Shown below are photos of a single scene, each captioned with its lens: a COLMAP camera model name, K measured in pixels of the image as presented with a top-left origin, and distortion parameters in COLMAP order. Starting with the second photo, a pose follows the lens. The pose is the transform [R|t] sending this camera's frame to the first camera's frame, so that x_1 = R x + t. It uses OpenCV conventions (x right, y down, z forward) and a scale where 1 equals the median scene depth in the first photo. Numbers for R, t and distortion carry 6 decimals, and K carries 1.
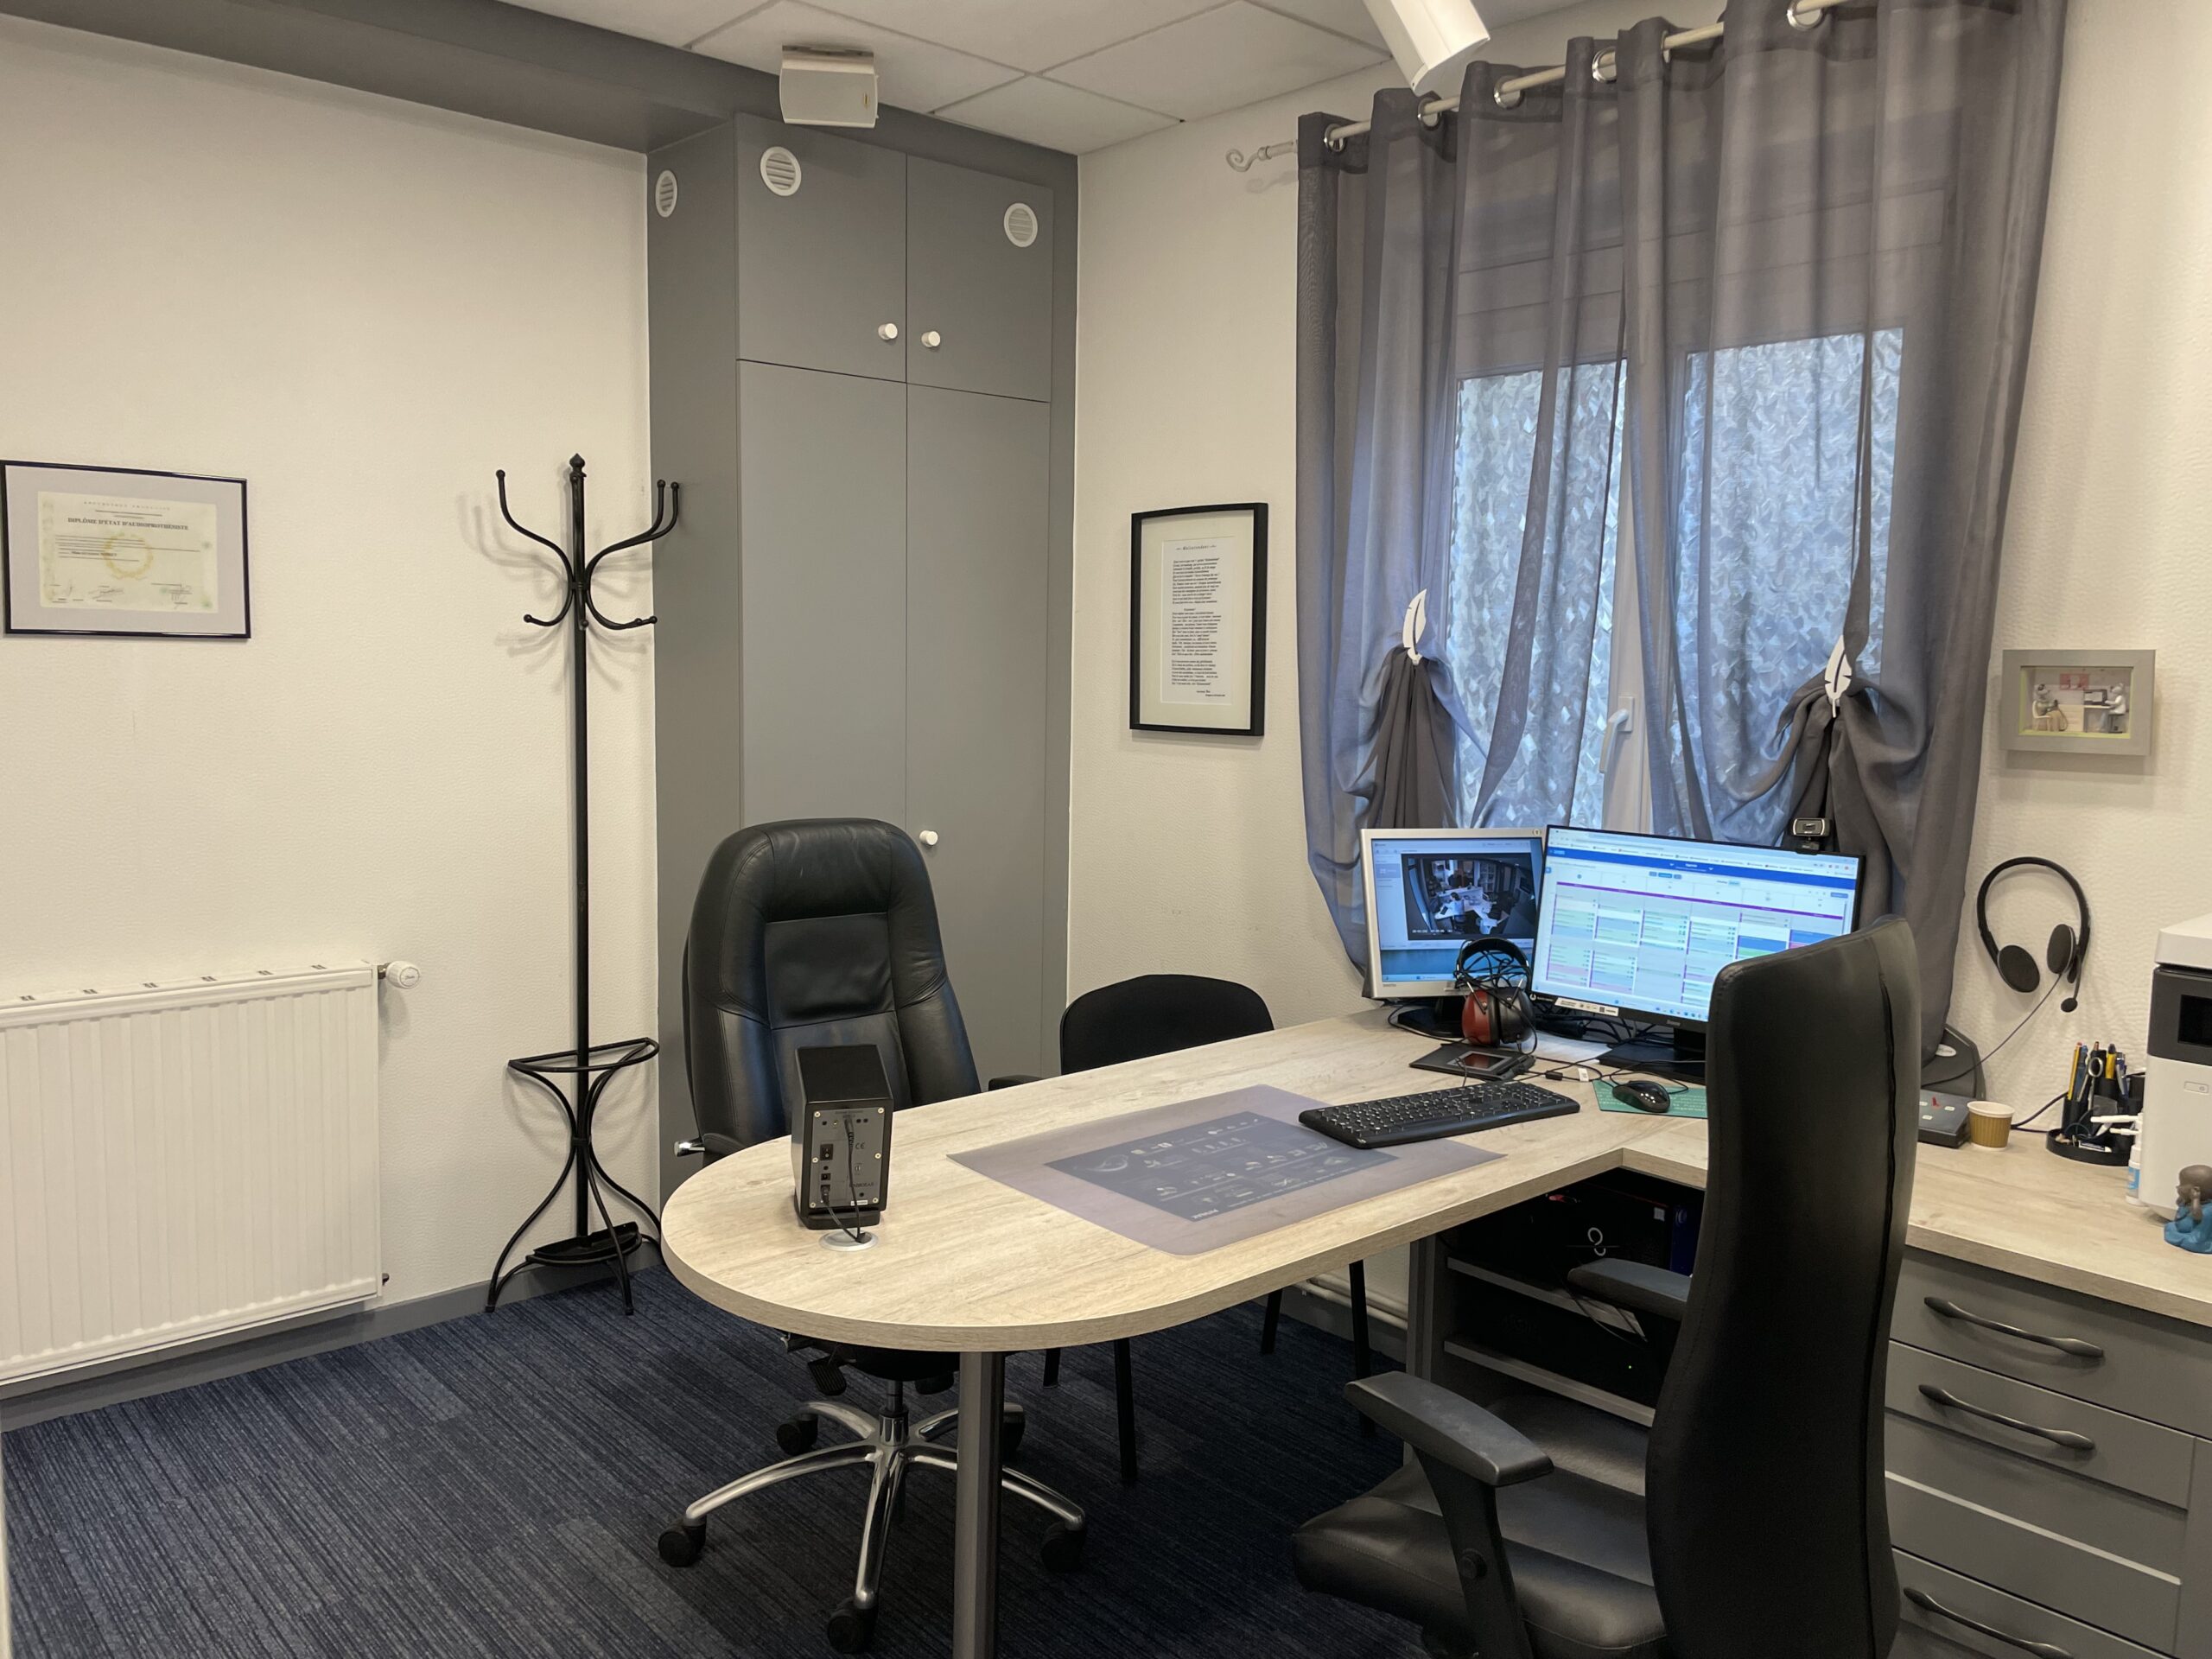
lens RADIAL K [[1680.5, 0, 1106.0], [0, 1680.5, 830.3], [0, 0, 1]] dist [0.035716, -0.000129]
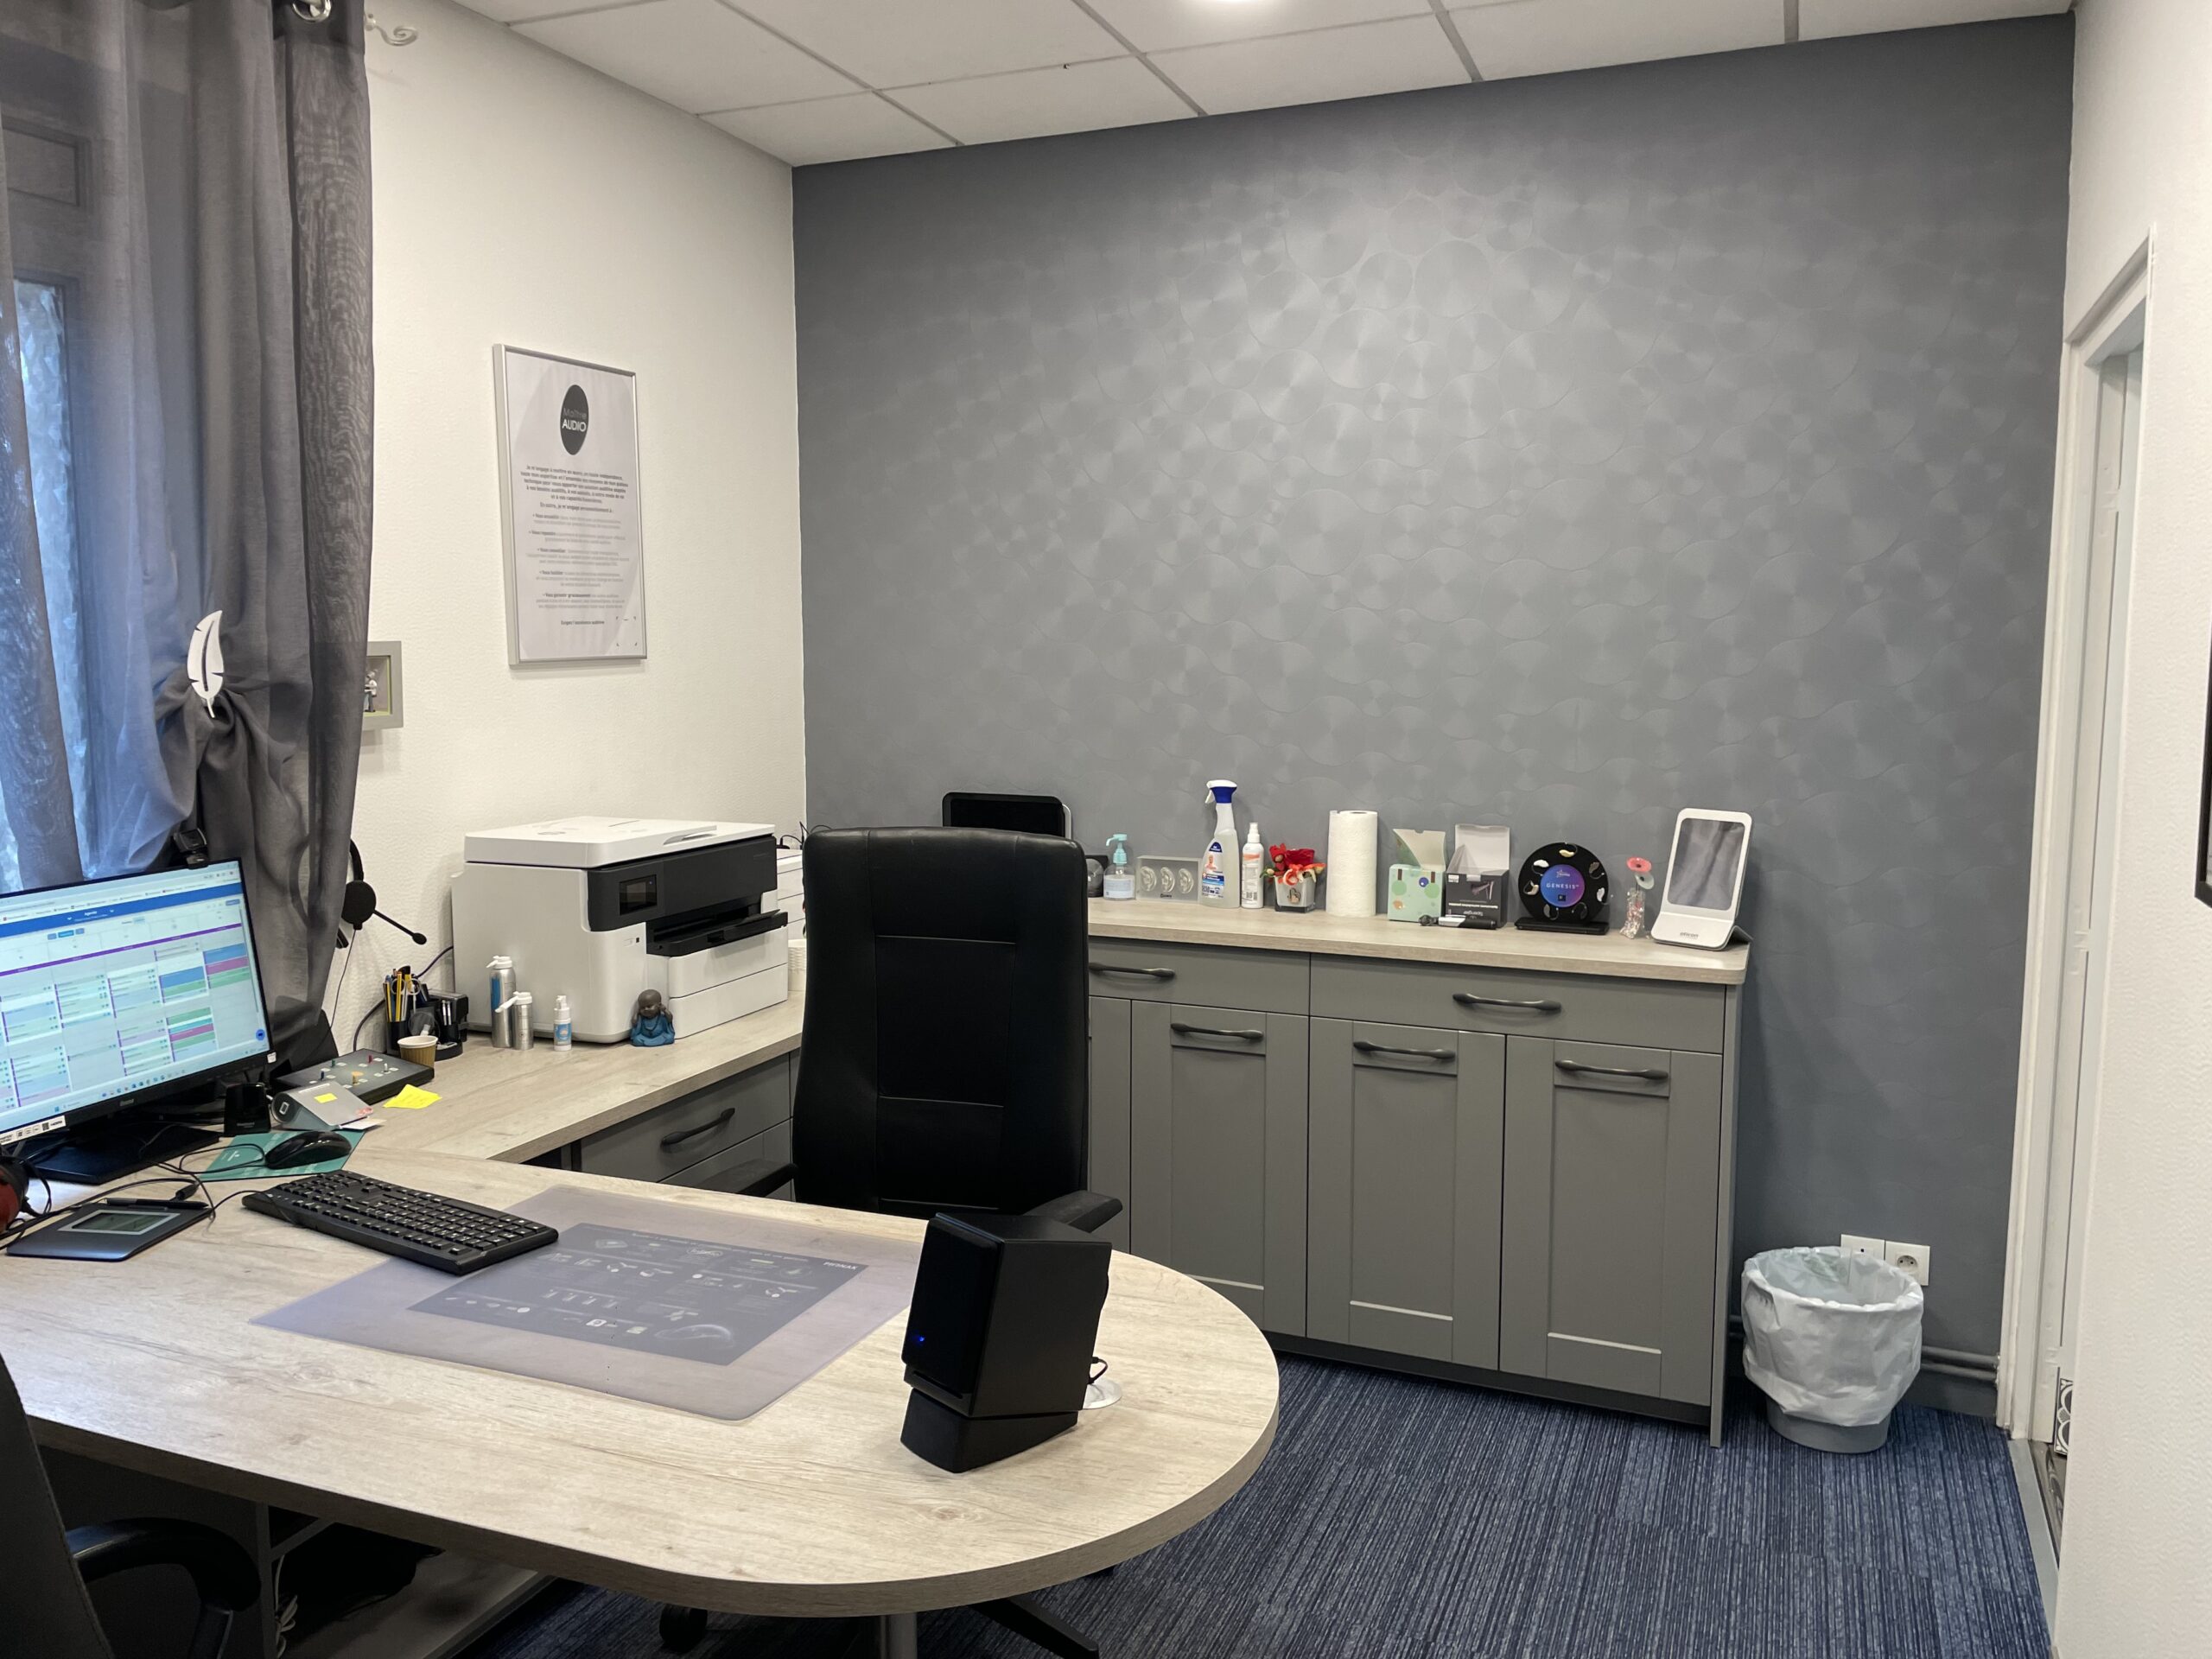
lens RADIAL K [[1680.5, 0, 1106.8], [0, 1680.5, 825.8], [0, 0, 1]] dist [0.035716, -0.000129]
pose [[-0.443706, -0.120398, 0.888048, -0.701512], [0.090345, 0.979876, 0.177988, -0.144091], [-0.891607, 0.159205, -0.423899, 1.058688]]
